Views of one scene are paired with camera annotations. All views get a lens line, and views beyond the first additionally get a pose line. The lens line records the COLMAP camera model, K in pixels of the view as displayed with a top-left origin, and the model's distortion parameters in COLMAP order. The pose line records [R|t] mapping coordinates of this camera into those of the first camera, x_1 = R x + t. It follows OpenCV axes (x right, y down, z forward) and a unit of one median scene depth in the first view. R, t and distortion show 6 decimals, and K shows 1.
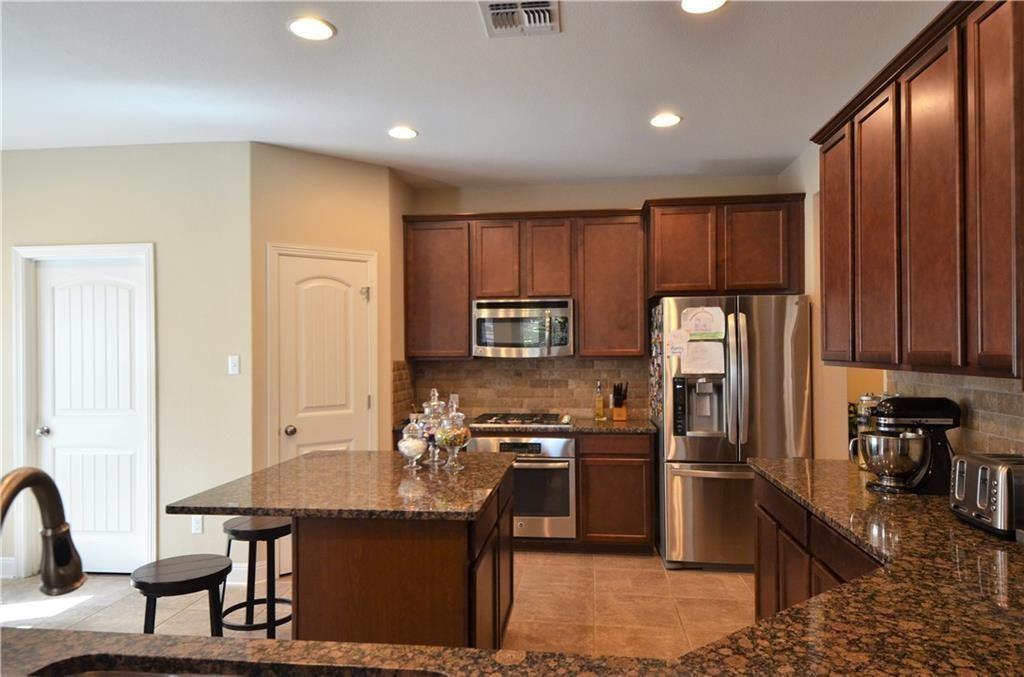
lens RADIAL K [[671.5, 0, 508.4], [0, 671.5, 346.3], [0, 0, 1]] dist [0.050752, -0.035069]
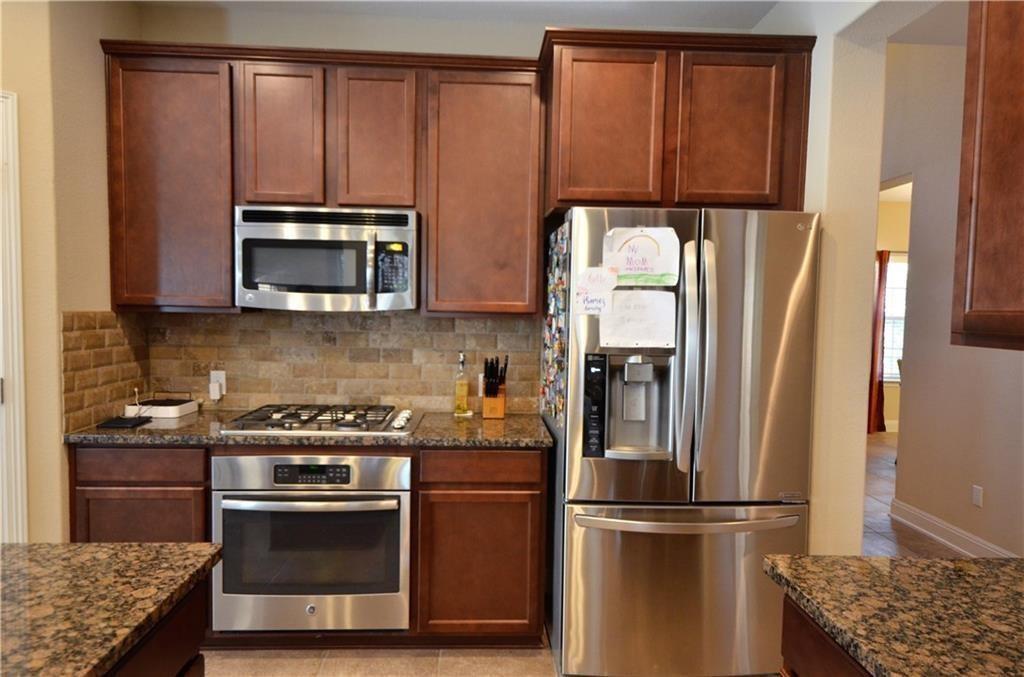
lens RADIAL K [[671.5, 0, 508.4], [0, 671.5, 346.3], [0, 0, 1]] dist [0.050752, -0.035069]
pose [[0.986938, 0.015298, 0.160373, 0.086334], [-0.025866, 0.997614, 0.064016, 0.006136], [-0.159011, -0.067328, 0.984978, 0.431142]]
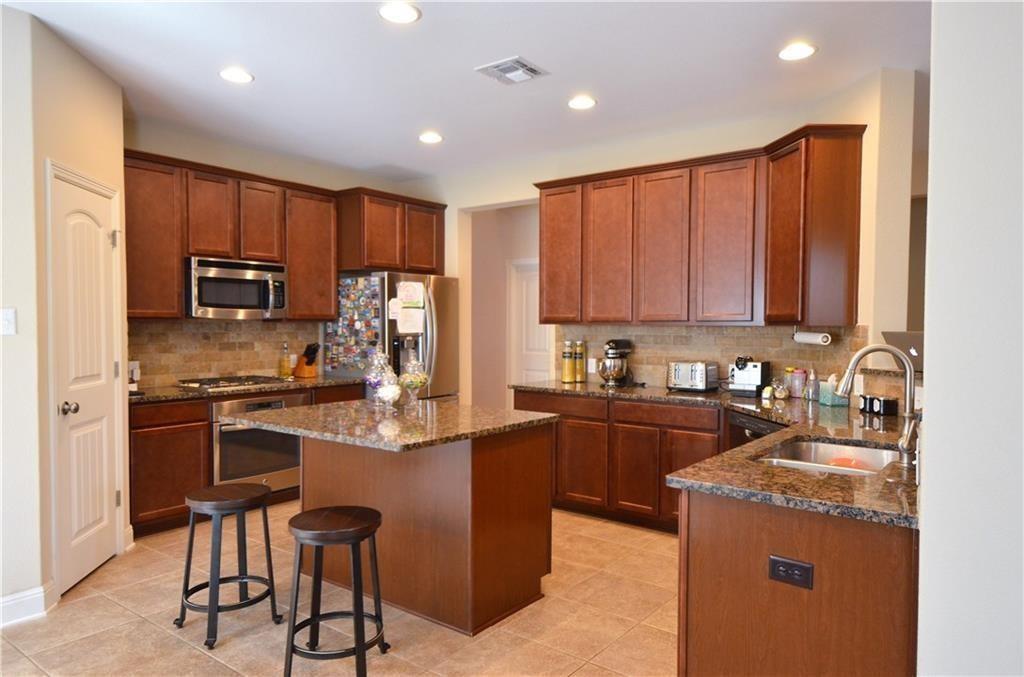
lens RADIAL K [[671.5, 0, 508.4], [0, 671.5, 346.3], [0, 0, 1]] dist [0.050752, -0.035069]
pose [[0.510503, -0.020341, 0.859635, -0.673864], [-0.012110, 0.999451, 0.030841, 0.022103], [-0.859791, -0.026154, 0.509976, 0.158589]]
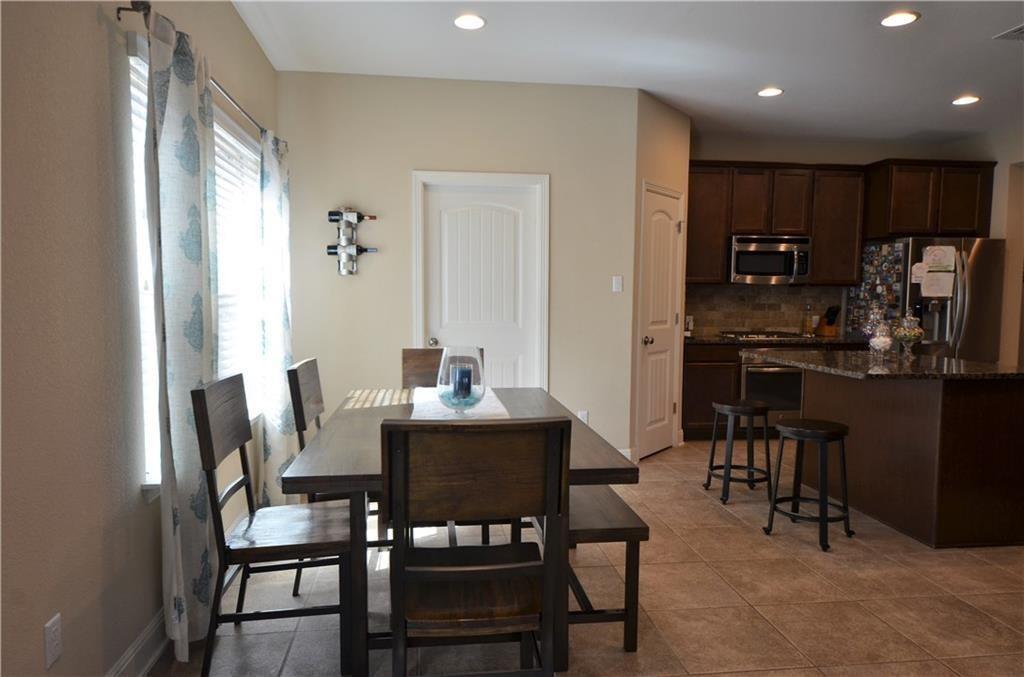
lens RADIAL K [[671.5, 0, 508.4], [0, 671.5, 346.3], [0, 0, 1]] dist [0.050752, -0.035069]
pose [[0.967876, -0.005198, 0.251373, -0.788934], [-0.015627, 0.996610, 0.080778, 0.039277], [-0.250941, -0.082111, 0.964514, -0.078006]]
